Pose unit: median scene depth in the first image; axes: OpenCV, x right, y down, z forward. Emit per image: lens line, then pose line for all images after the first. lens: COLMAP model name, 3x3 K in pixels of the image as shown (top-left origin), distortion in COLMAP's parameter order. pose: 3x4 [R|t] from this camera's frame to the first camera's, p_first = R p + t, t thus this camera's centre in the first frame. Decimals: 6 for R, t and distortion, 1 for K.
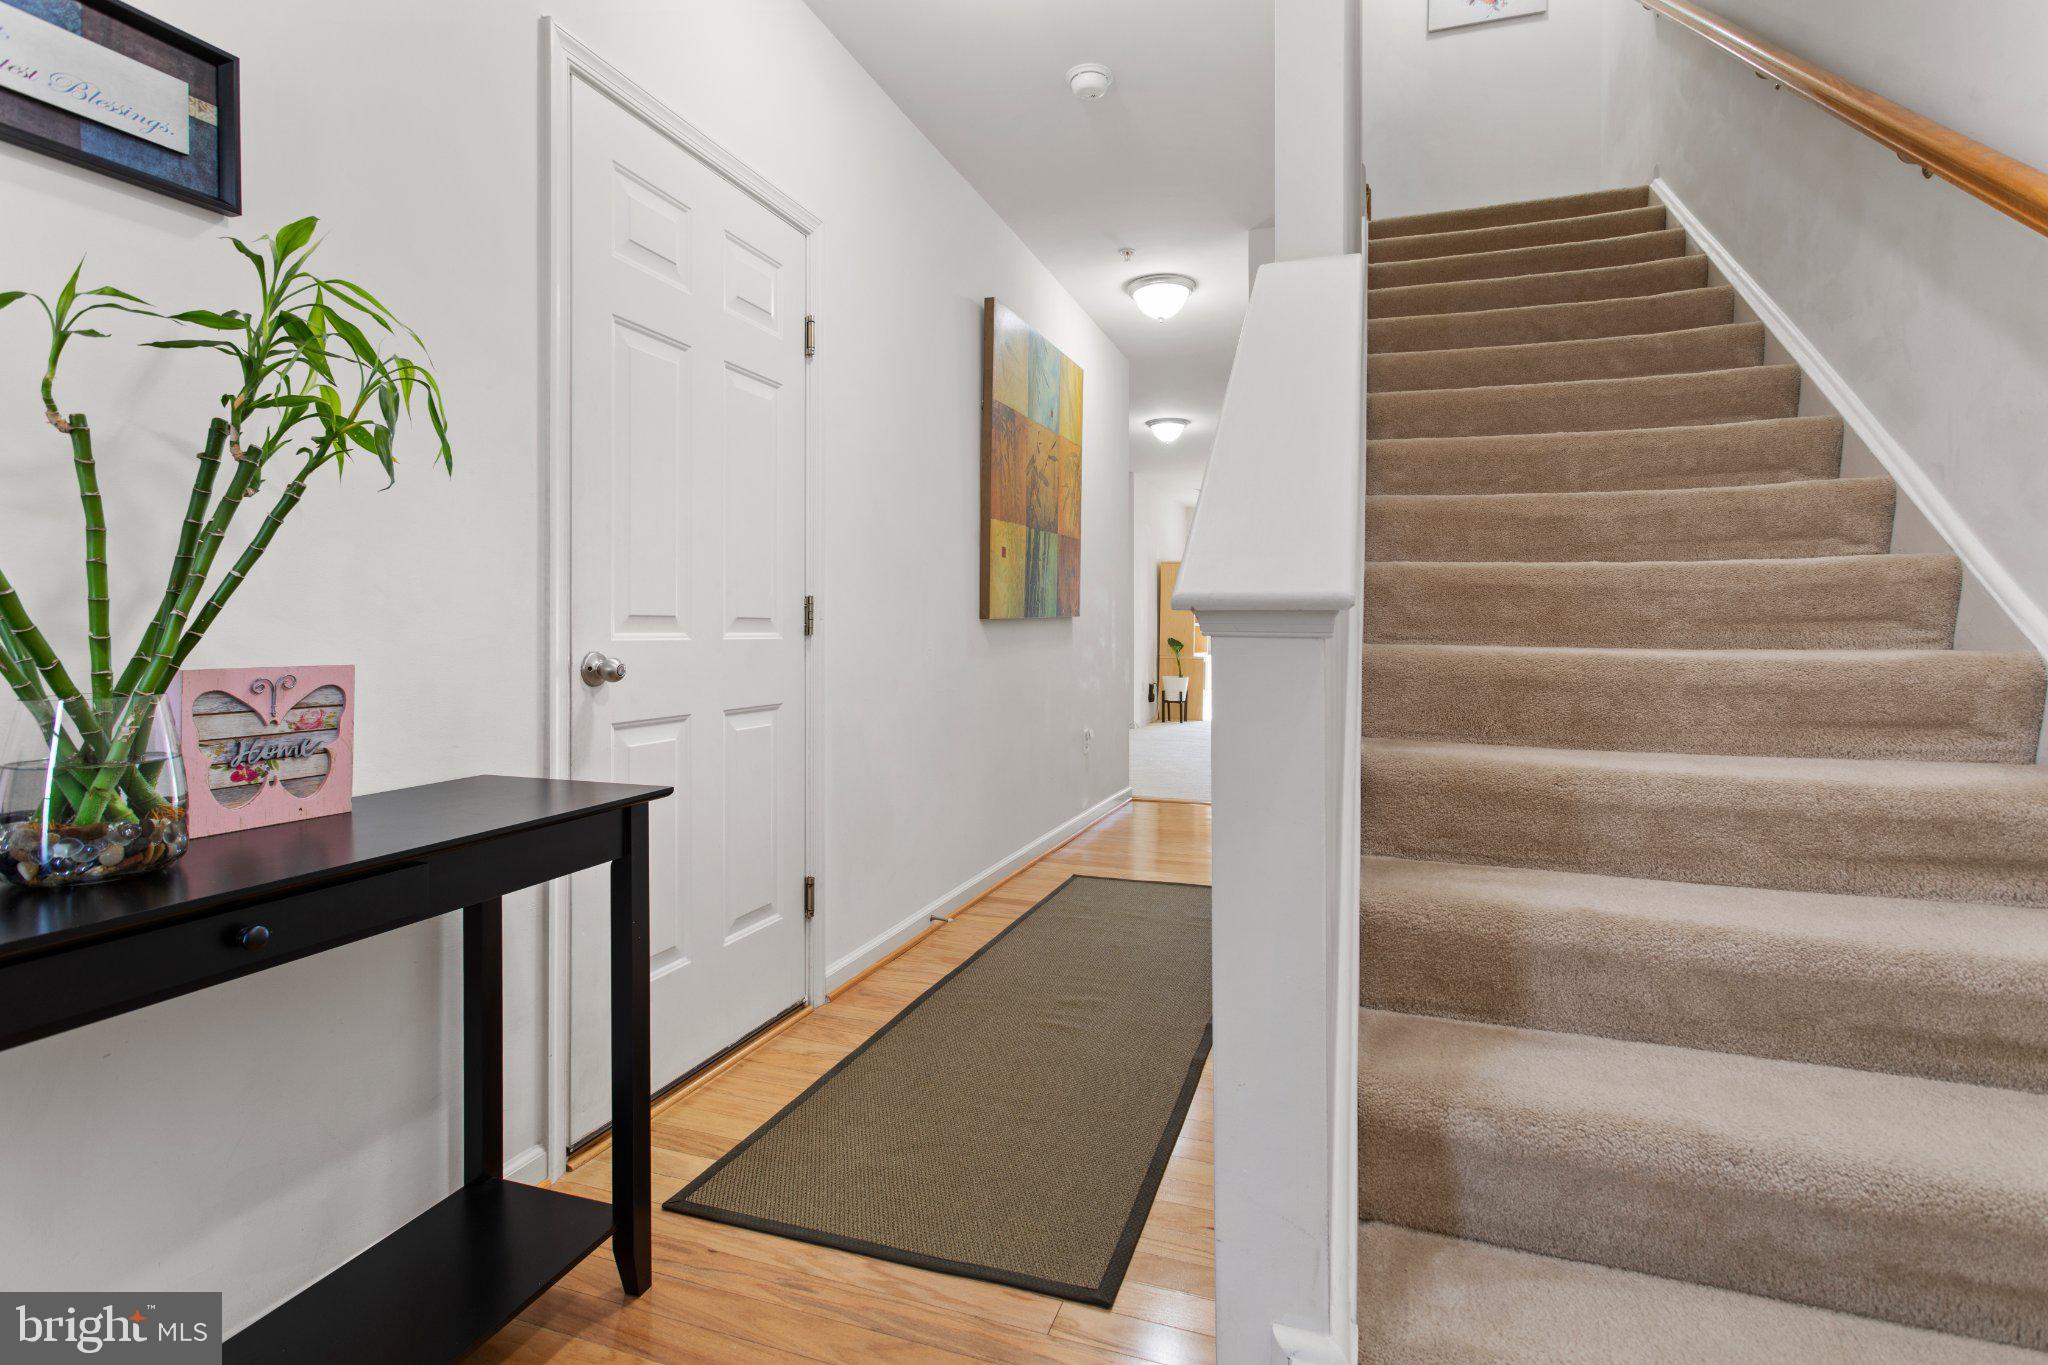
lens RADIAL K [[972.9, 0, 1124.8], [0, 972.9, 616.6], [0, 0, 1]] dist [0.000725, 0.002956]
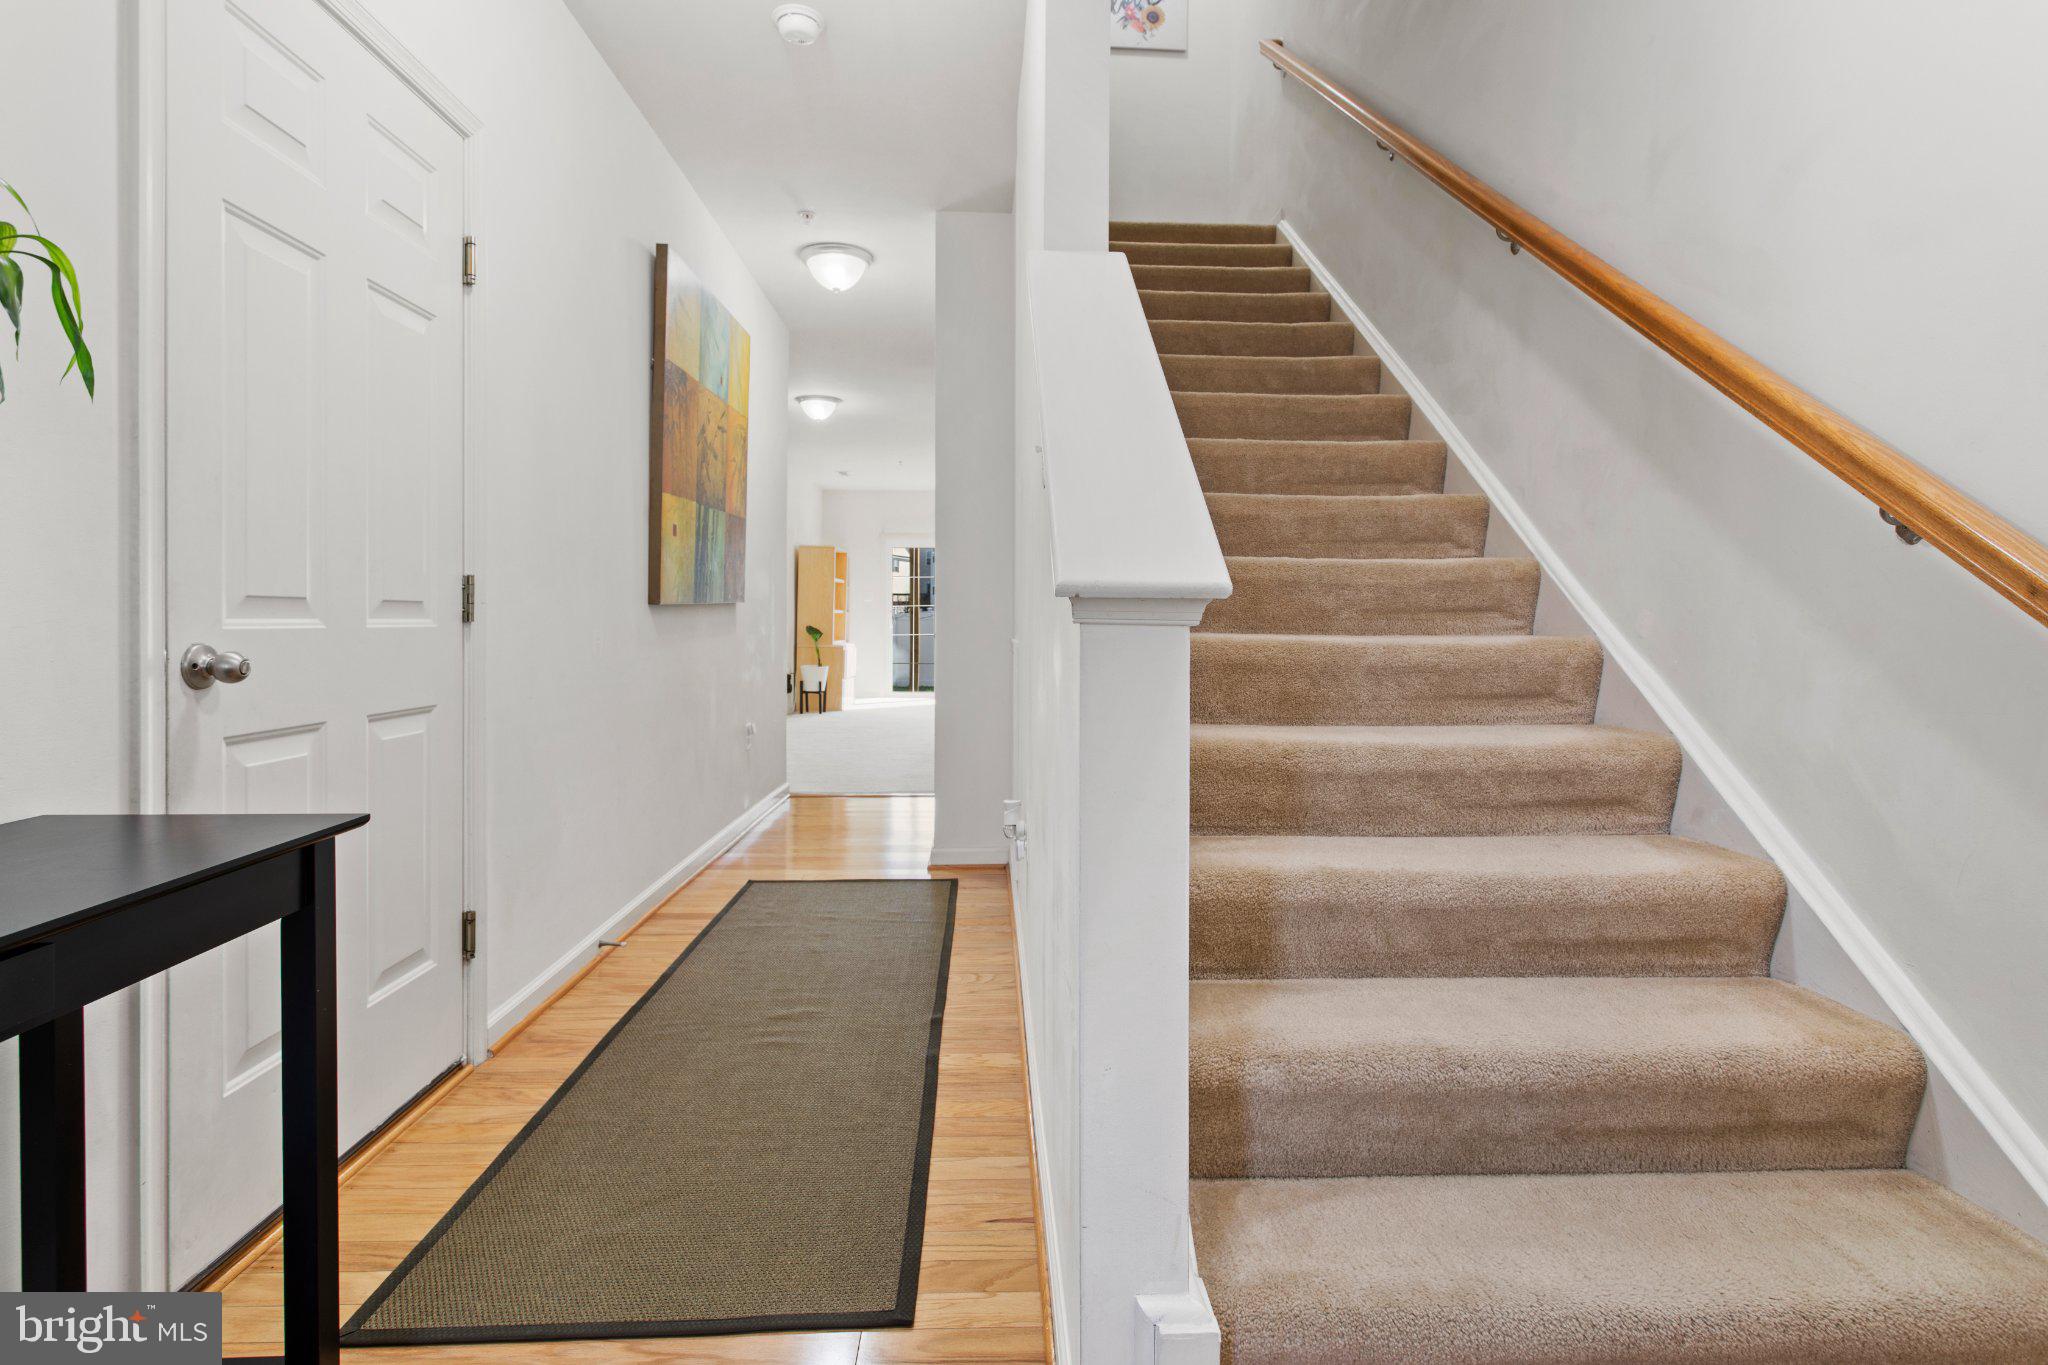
lens RADIAL K [[972.9, 0, 1062.6], [0, 972.9, 618.1], [0, 0, 1]] dist [0.000725, 0.002956]
pose [[0.935338, 0.003023, 0.353743, -0.153264], [-0.008017, 0.999888, 0.012653, 0.001028], [-0.353665, -0.014671, 0.935257, 0.043944]]
